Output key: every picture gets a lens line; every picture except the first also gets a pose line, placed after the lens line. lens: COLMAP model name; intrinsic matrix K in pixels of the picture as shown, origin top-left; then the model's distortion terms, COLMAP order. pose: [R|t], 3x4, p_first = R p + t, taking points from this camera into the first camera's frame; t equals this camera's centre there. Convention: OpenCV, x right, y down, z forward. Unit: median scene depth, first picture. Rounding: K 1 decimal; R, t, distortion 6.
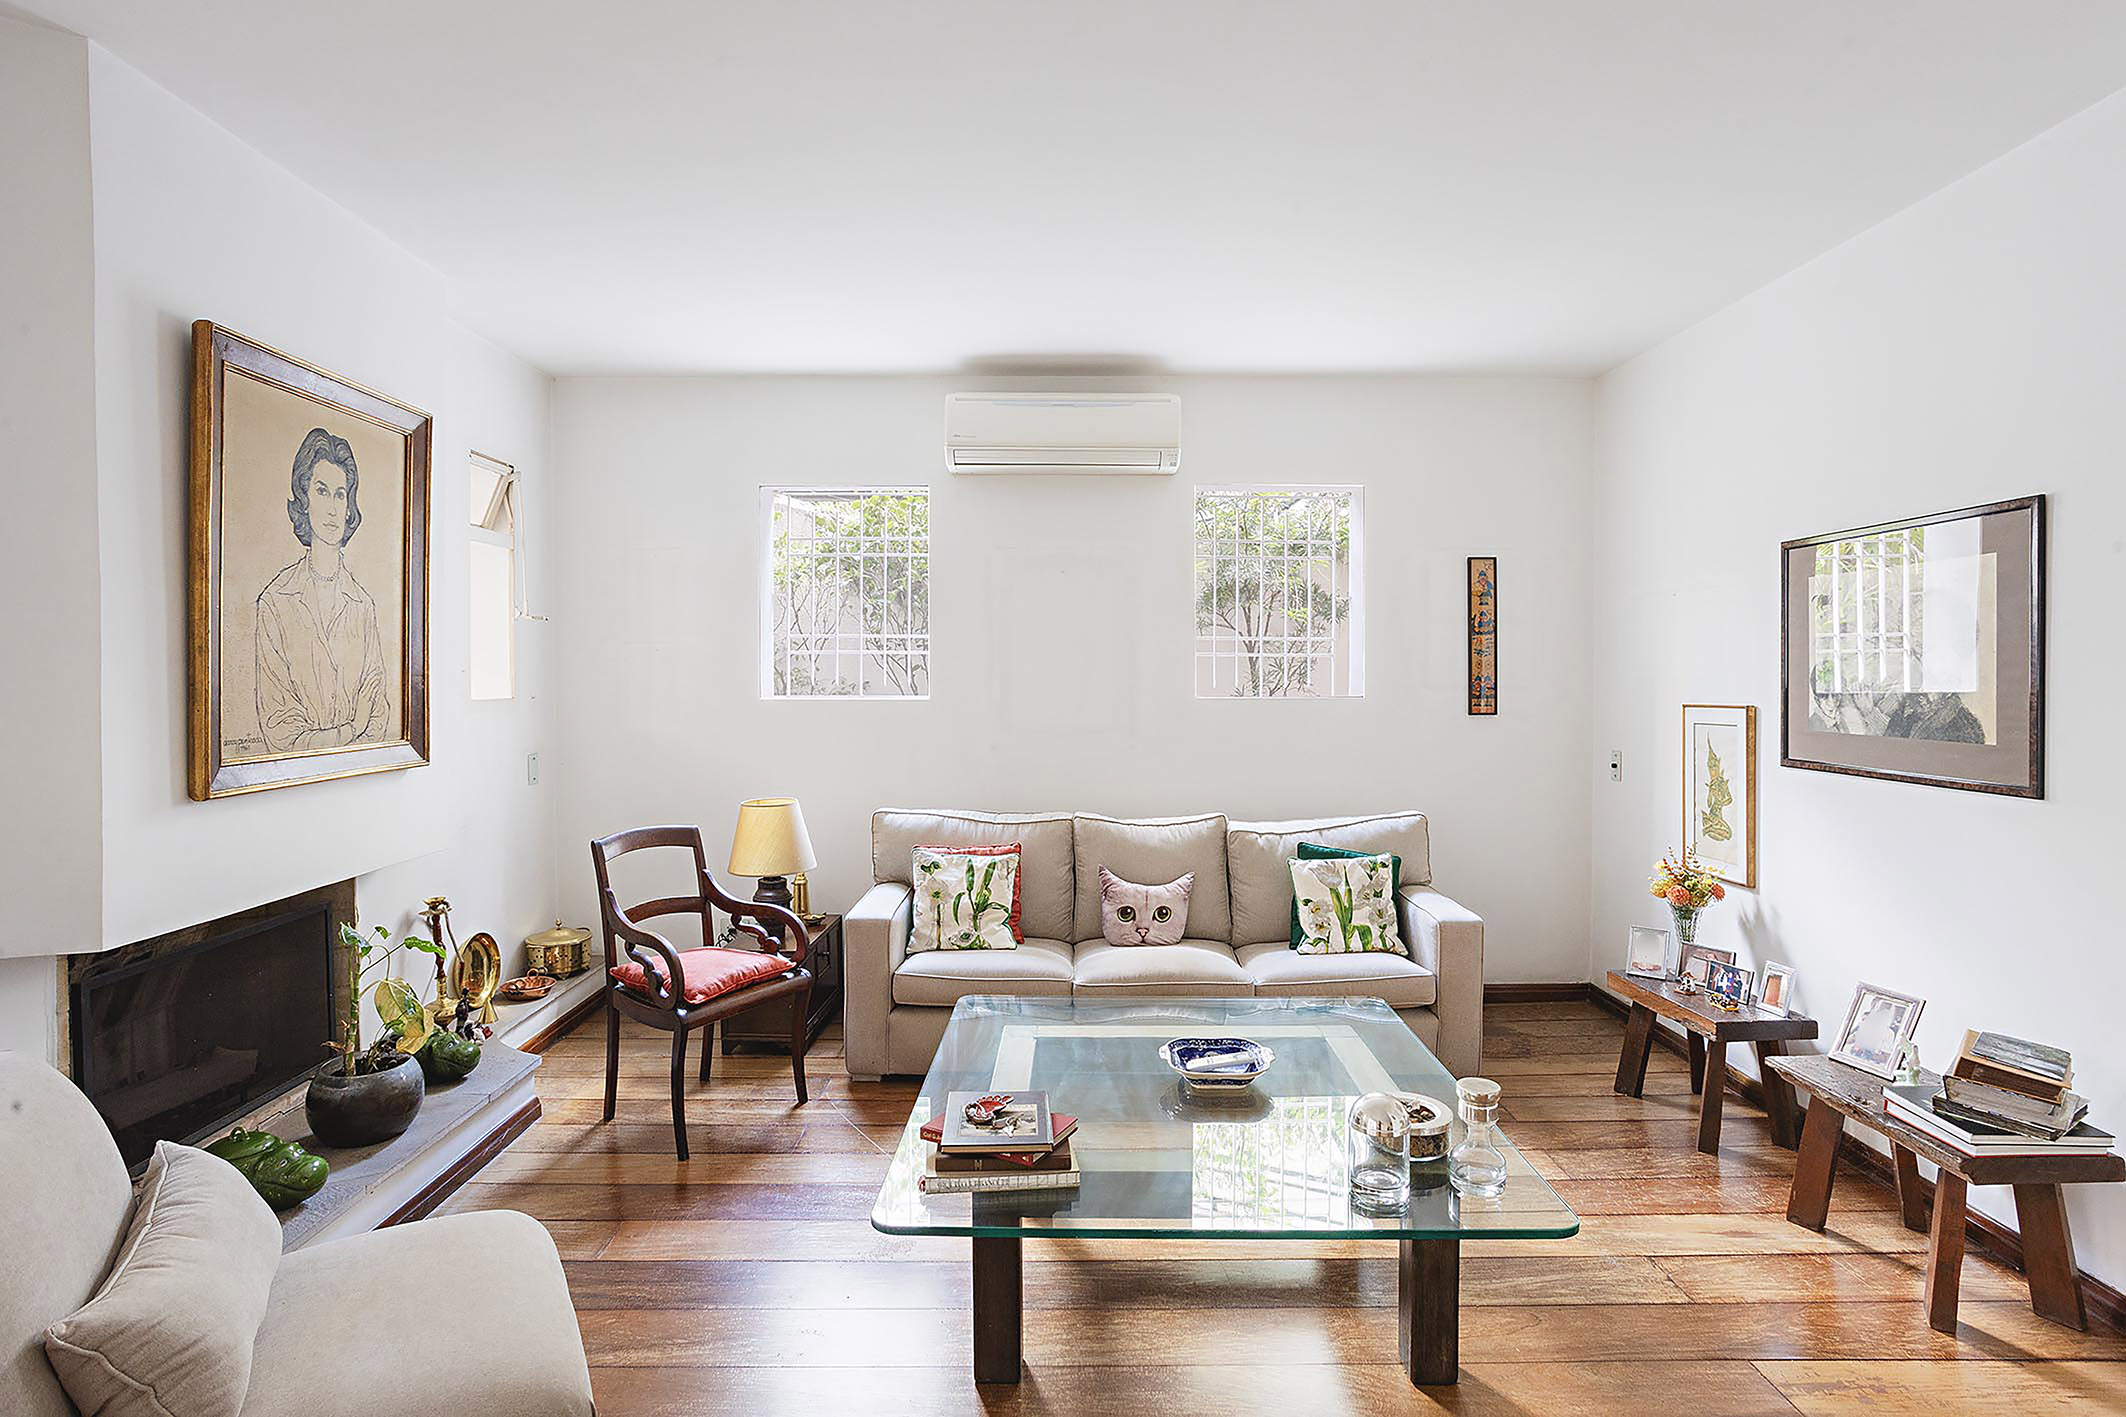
lens RADIAL K [[1024.3, 0, 1026.9], [0, 1024.3, 689.8], [0, 0, 1]] dist [-0.034539, 0.024899]
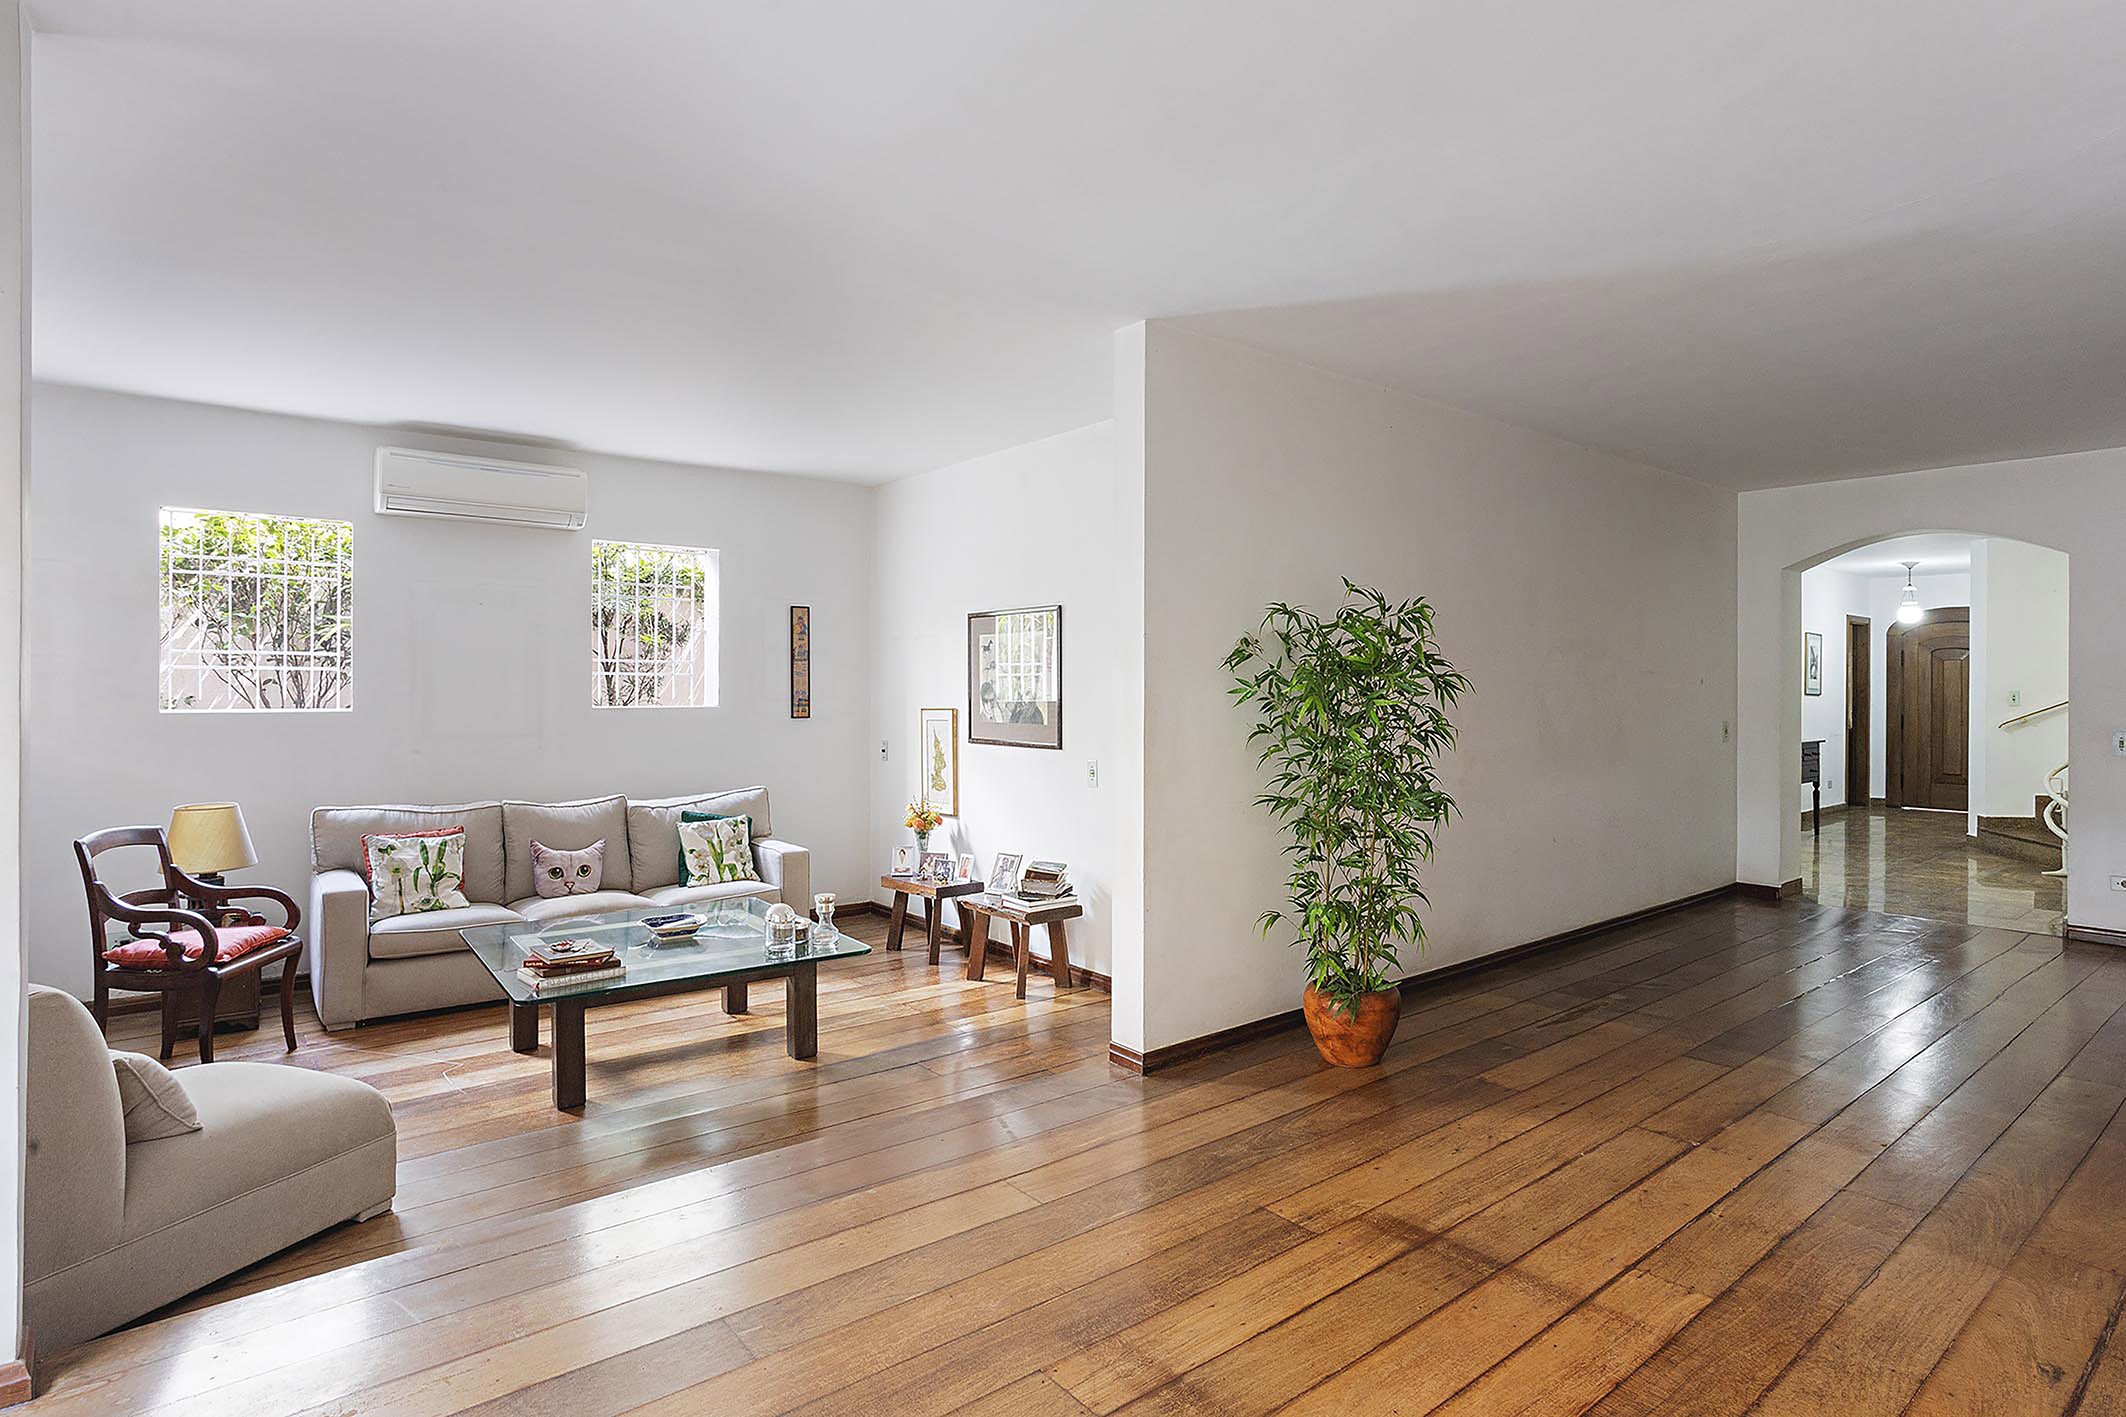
lens RADIAL K [[1086.8, 0, 1063.0], [0, 1086.8, 708.5], [0, 0, 1]] dist [-0.090786, 0.032505]
pose [[0.771579, -0.008877, 0.636072, -0.277971], [0.006745, 0.999961, 0.005774, 0.006382], [-0.636098, -0.000165, 0.771608, -0.479584]]
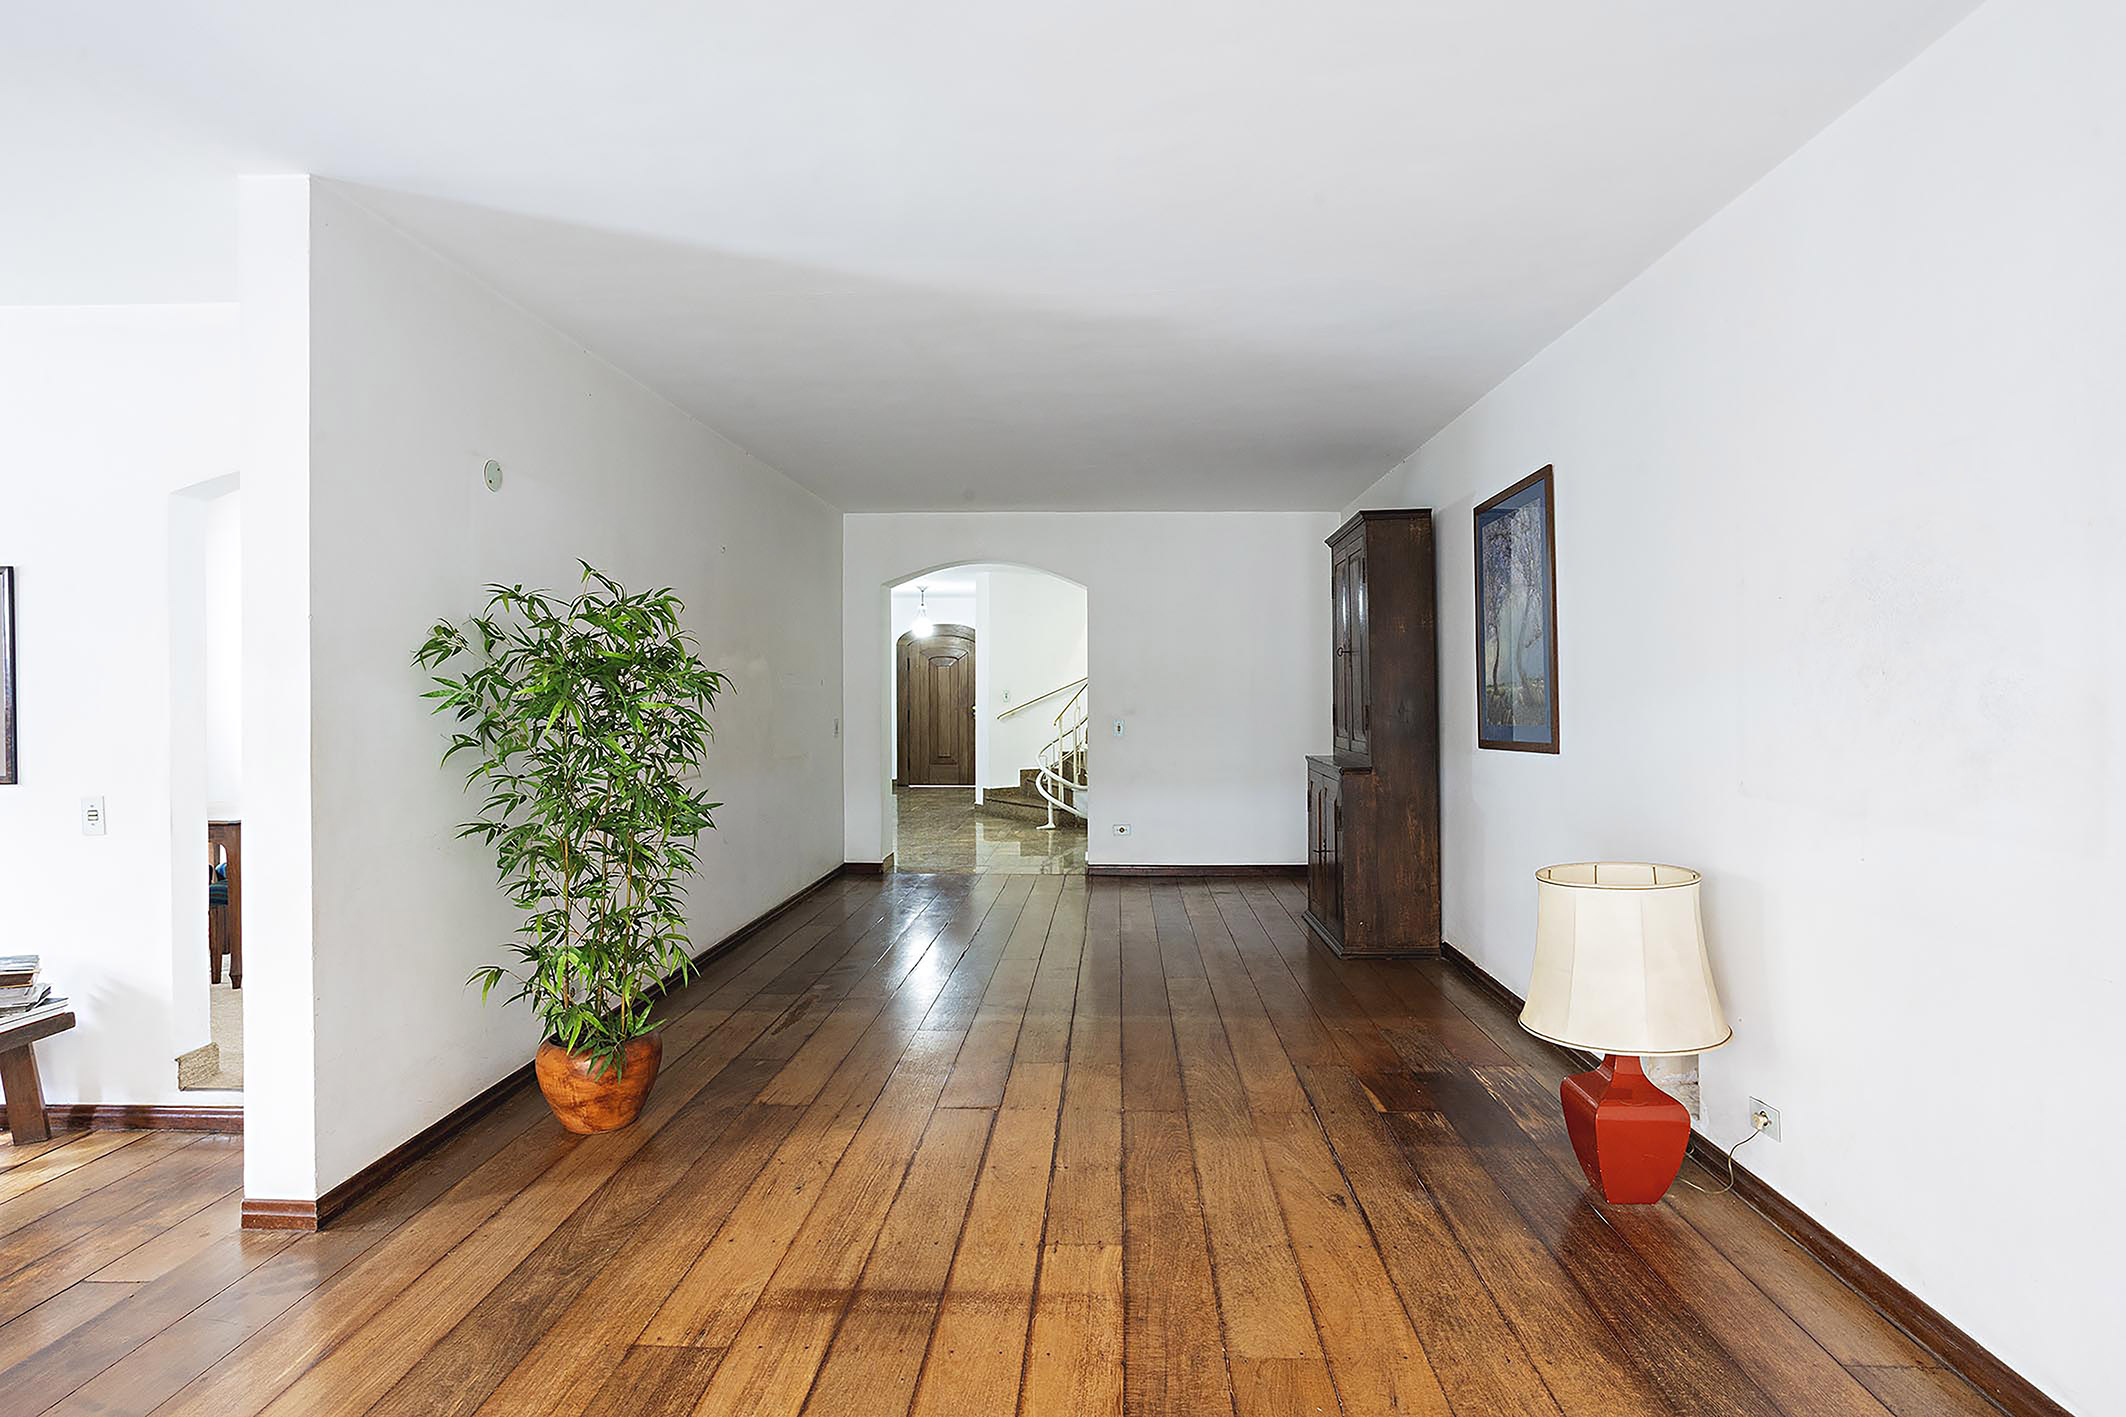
lens RADIAL K [[1064.9, 0, 1063.0], [0, 1064.9, 708.5], [0, 0, 1]] dist [-0.061103, 0.028847]
pose [[0.000895, -0.015229, 0.999884, -0.271096], [0.017743, 0.999727, 0.015211, 0.004459], [-0.999842, 0.017727, 0.001165, -0.289537]]
